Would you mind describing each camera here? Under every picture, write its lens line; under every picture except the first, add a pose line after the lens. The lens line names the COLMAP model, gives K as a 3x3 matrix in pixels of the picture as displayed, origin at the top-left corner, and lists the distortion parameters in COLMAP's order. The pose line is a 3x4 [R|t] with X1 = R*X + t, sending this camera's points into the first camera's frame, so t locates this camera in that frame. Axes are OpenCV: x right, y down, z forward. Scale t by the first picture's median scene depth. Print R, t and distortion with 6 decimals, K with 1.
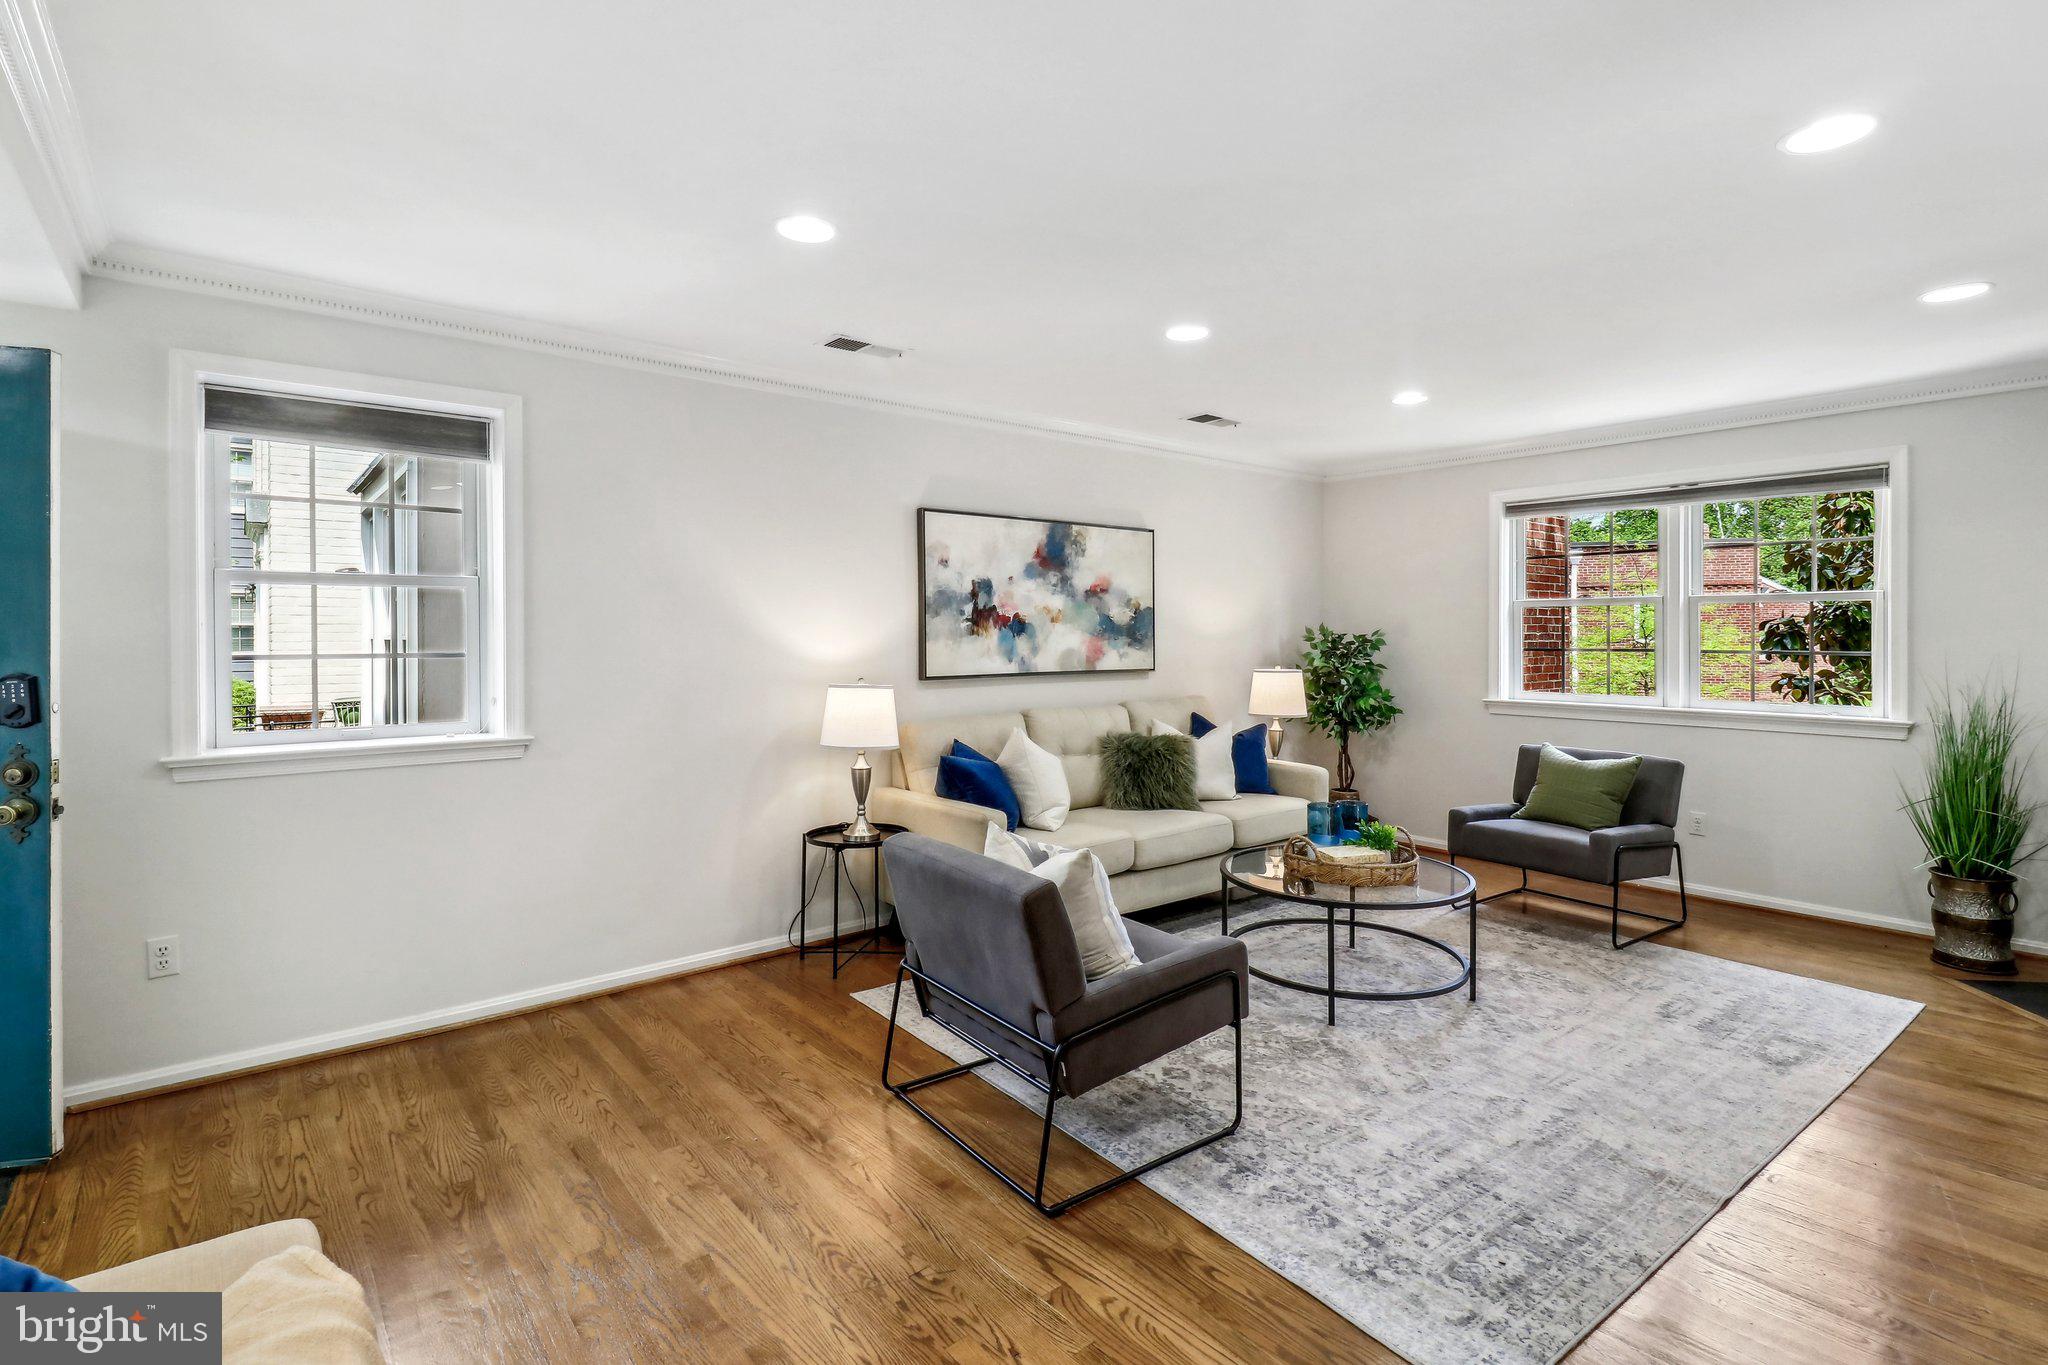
lens RADIAL K [[998.8, 0, 981.2], [0, 998.8, 632.9], [0, 0, 1]] dist [-0.001714, -0.018470]
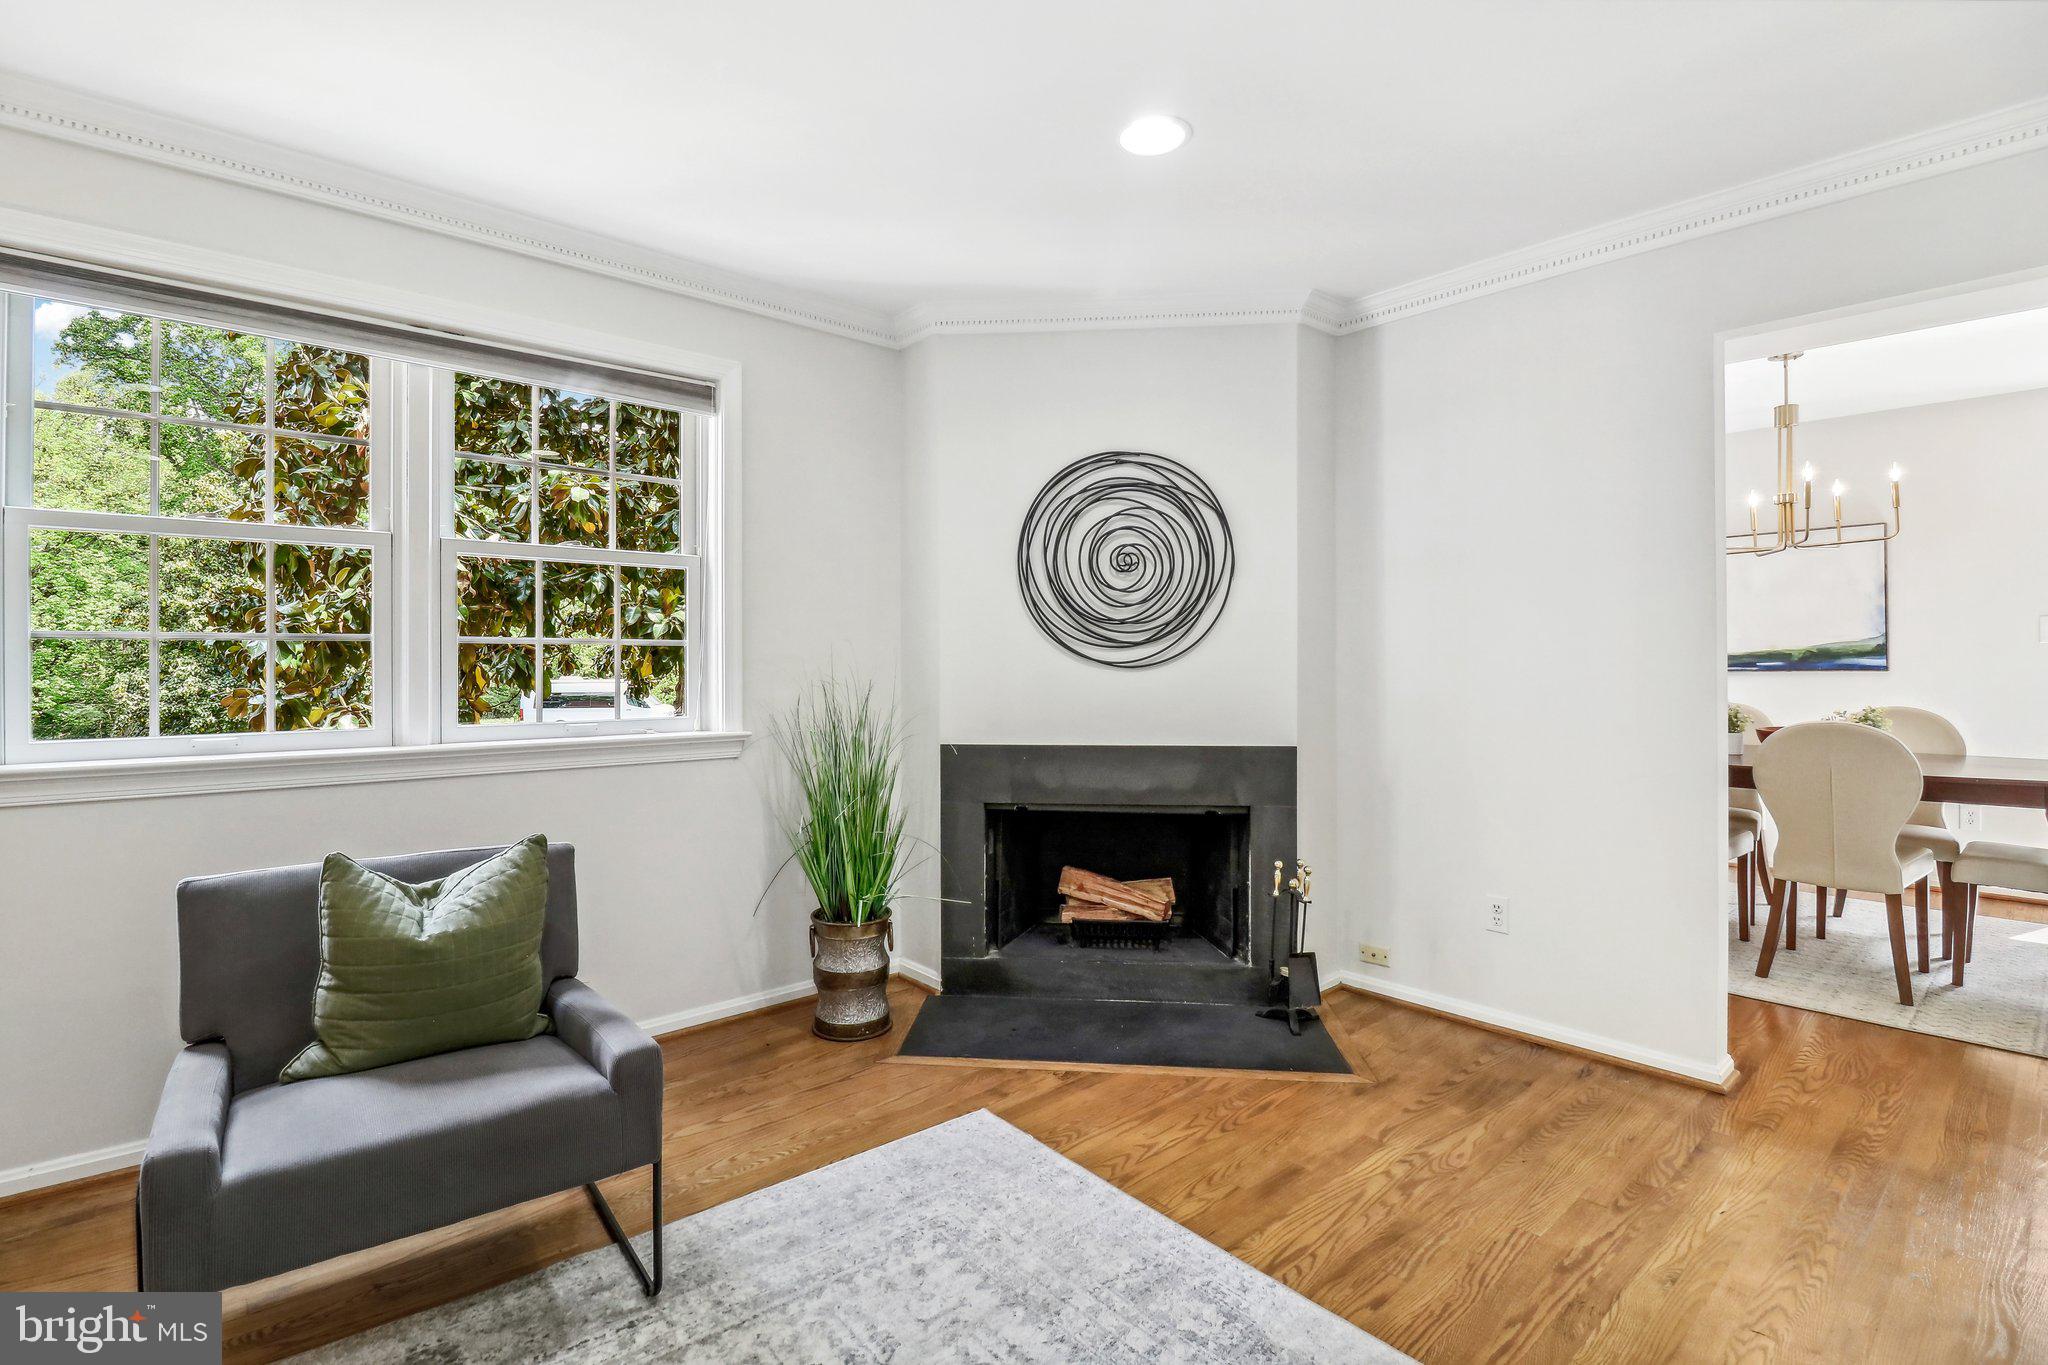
lens RADIAL K [[960.0, 0, 1017.0], [0, 960.0, 672.2], [0, 0, 1]] dist [0.001488, -0.014232]
pose [[-0.057583, -0.001516, 0.998340, 0.234389], [0.013387, 0.999908, 0.002291, 0.051008], [-0.998251, 0.013497, -0.057557, 0.915708]]
